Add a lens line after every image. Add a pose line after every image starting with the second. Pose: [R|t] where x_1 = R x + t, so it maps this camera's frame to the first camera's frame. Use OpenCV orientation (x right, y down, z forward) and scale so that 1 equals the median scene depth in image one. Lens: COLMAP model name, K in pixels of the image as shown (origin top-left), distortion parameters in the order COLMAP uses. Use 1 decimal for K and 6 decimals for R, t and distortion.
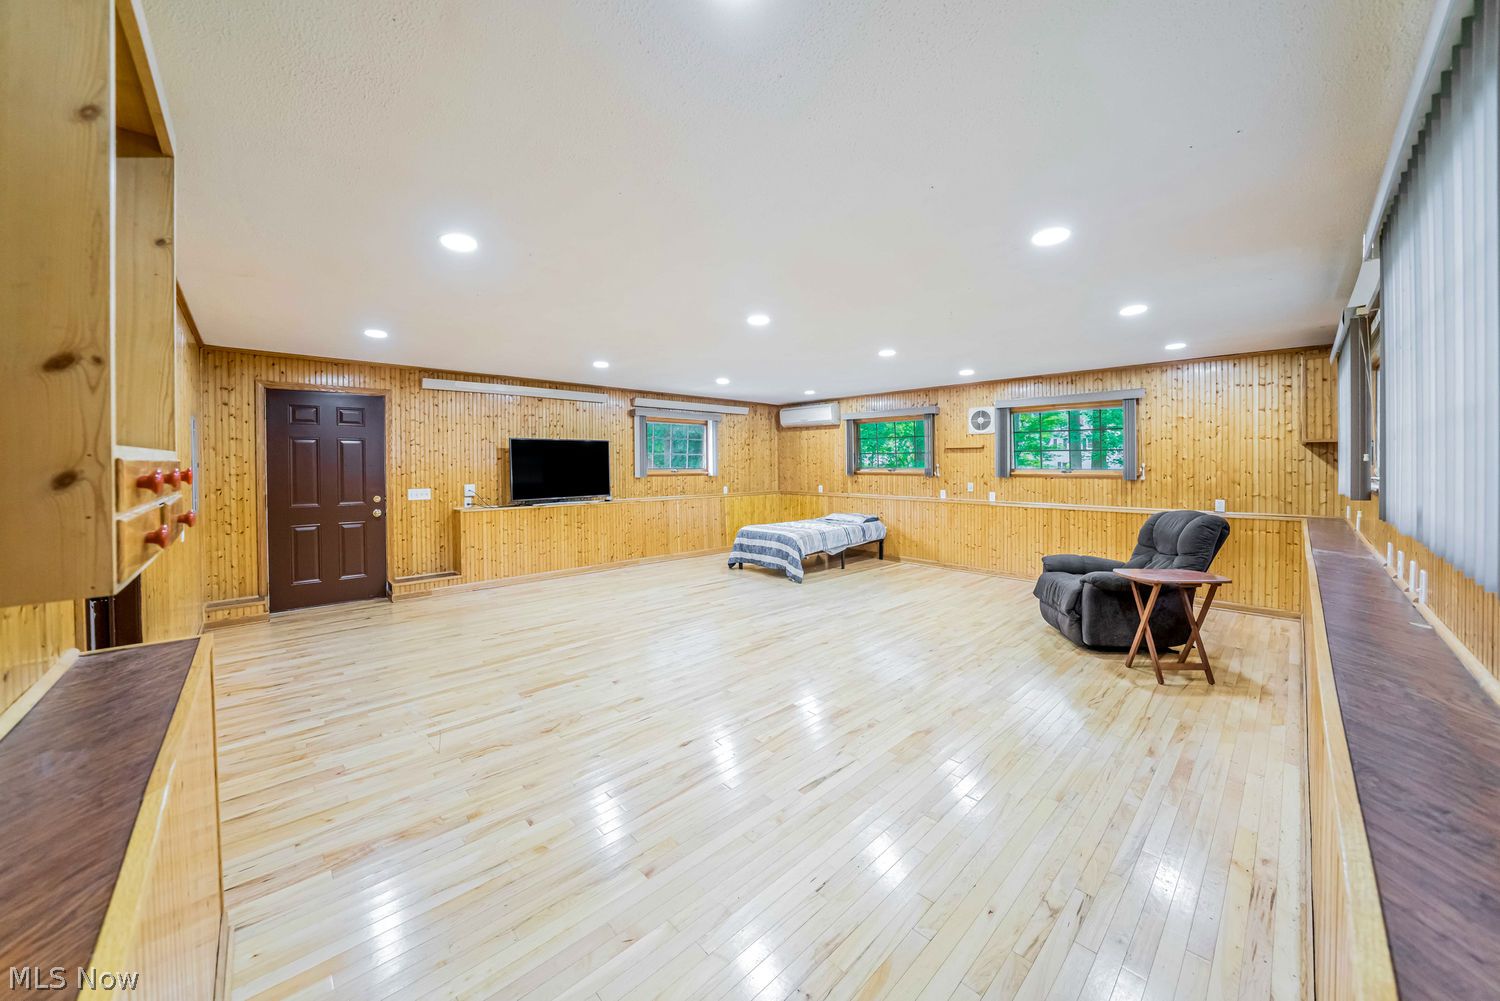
lens RADIAL K [[522.2, 0, 740.9], [0, 522.2, 482.9], [0, 0, 1]] dist [-0.019154, 0.000384]
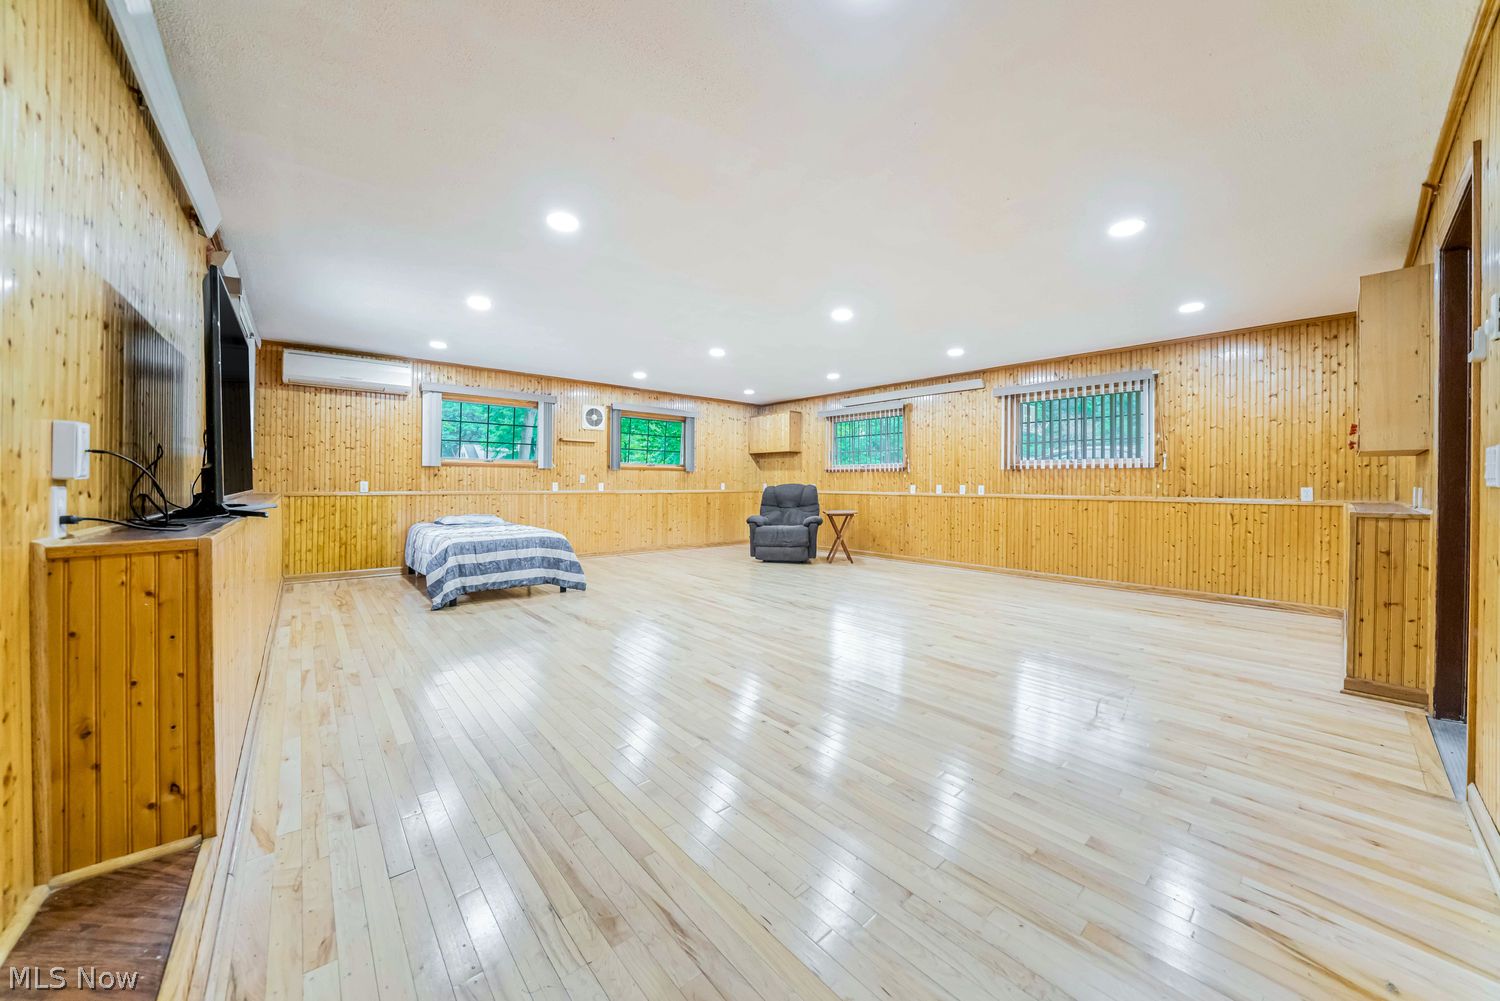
lens RADIAL K [[522.2, 0, 740.9], [0, 522.2, 482.9], [0, 0, 1]] dist [-0.019154, 0.000384]
pose [[0.046865, 0.002436, 0.998898, -0.628980], [0.031370, 0.999500, -0.003909, 0.031964], [-0.998409, 0.031518, 0.046765, 0.653345]]
